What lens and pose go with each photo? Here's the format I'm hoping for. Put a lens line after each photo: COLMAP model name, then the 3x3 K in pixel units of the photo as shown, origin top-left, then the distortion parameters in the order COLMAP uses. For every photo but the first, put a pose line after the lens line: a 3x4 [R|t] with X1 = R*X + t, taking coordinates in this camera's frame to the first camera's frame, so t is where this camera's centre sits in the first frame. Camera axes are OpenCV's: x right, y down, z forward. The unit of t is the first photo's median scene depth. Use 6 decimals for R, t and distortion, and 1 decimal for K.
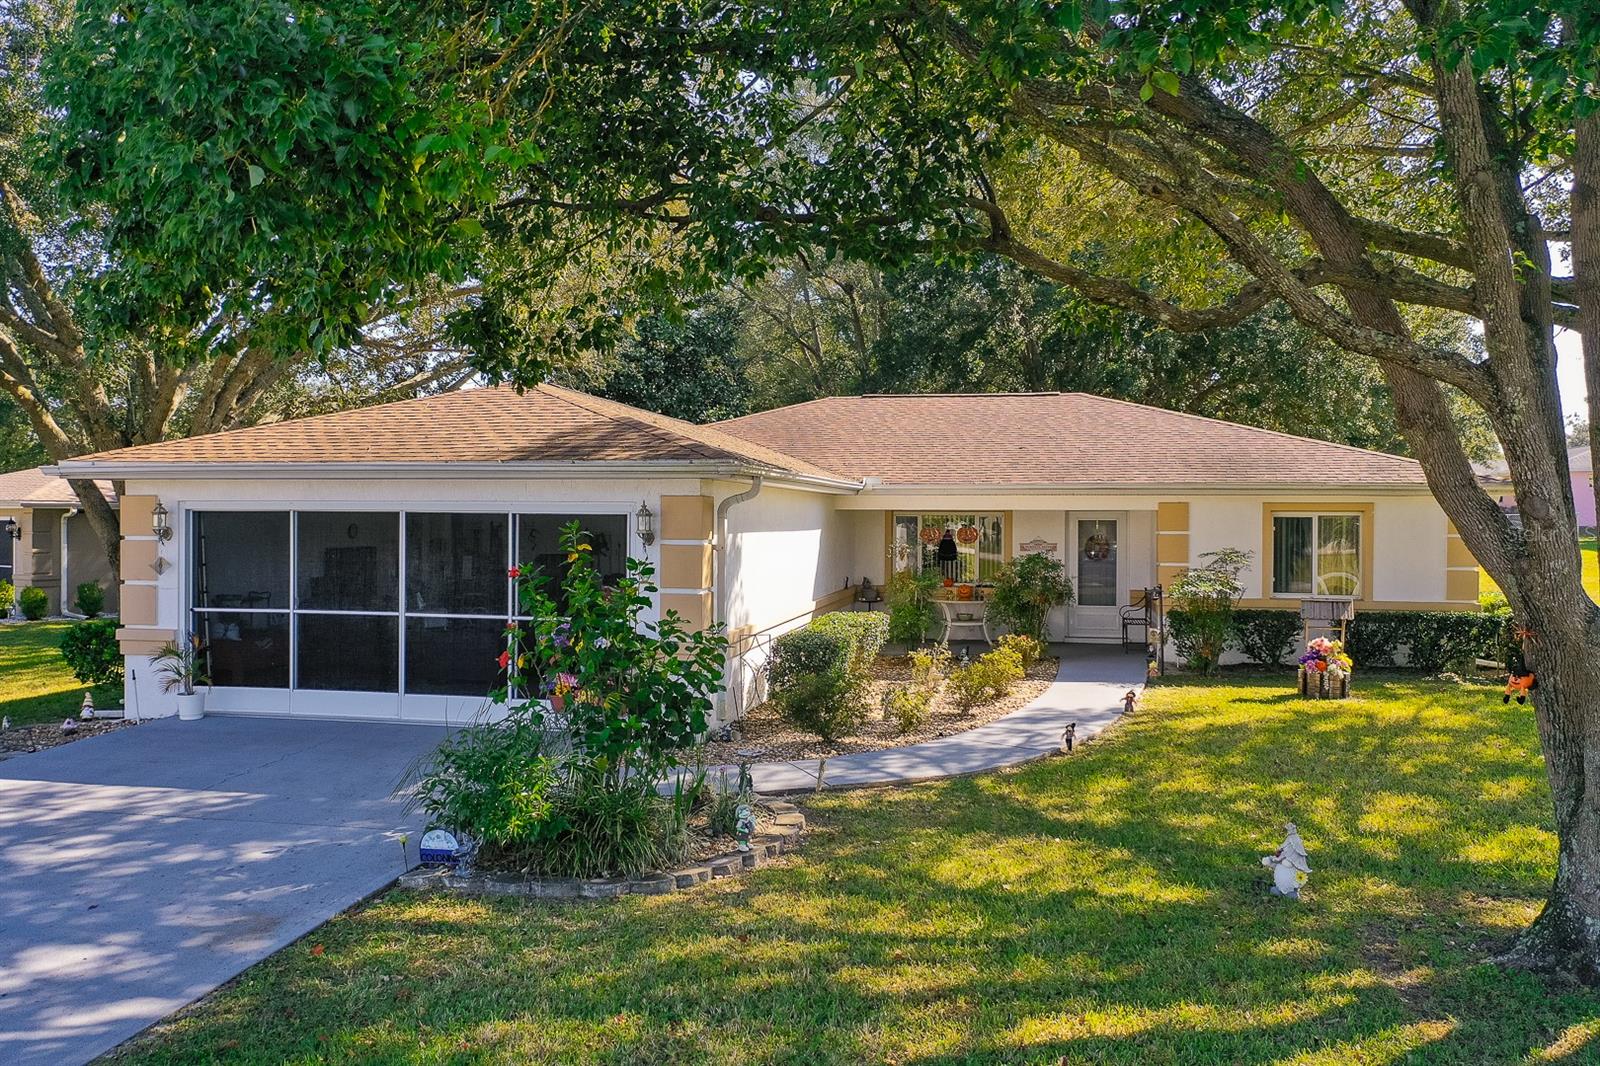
lens RADIAL K [[1268.9, 0, 804.1], [0, 1268.9, 534.2], [0, 0, 1]] dist [0.006845, -0.004913]
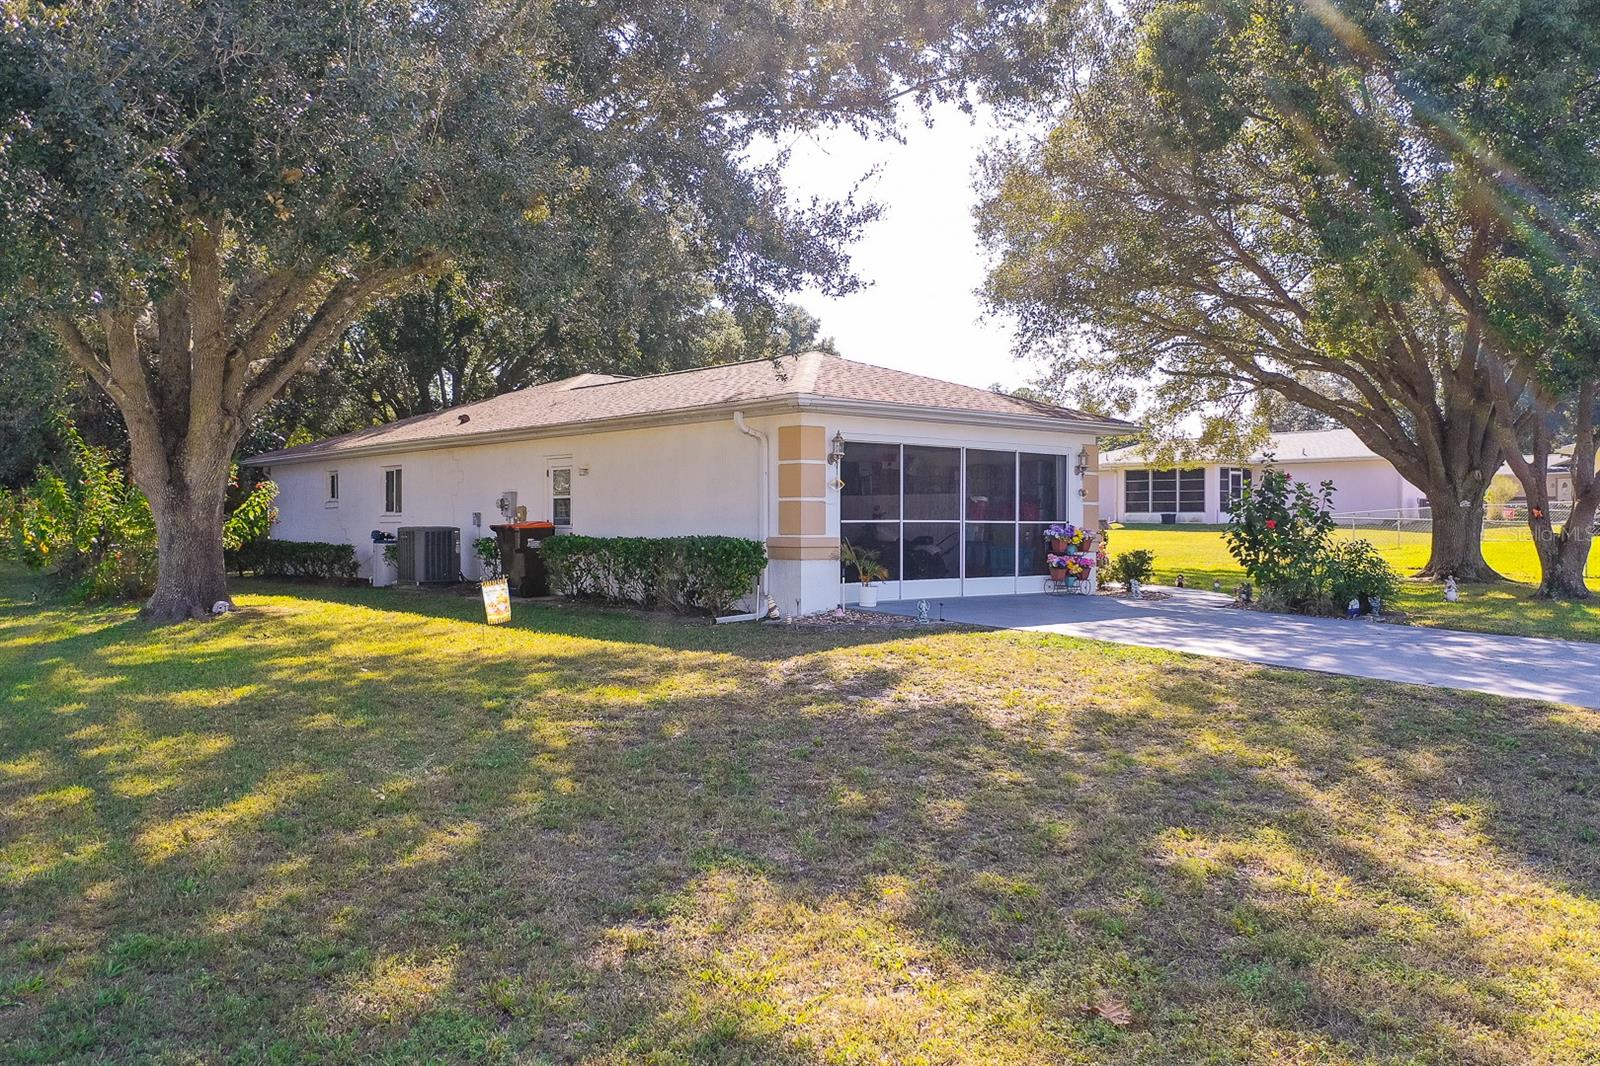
lens RADIAL K [[1268.9, 0, 804.8], [0, 1268.9, 532.1], [0, 0, 1]] dist [0.006845, -0.004913]
pose [[0.605557, -0.013109, 0.795694, -1.483284], [0.015679, 0.999867, 0.004540, 0.063791], [-0.795648, 0.009727, 0.605681, 0.282207]]
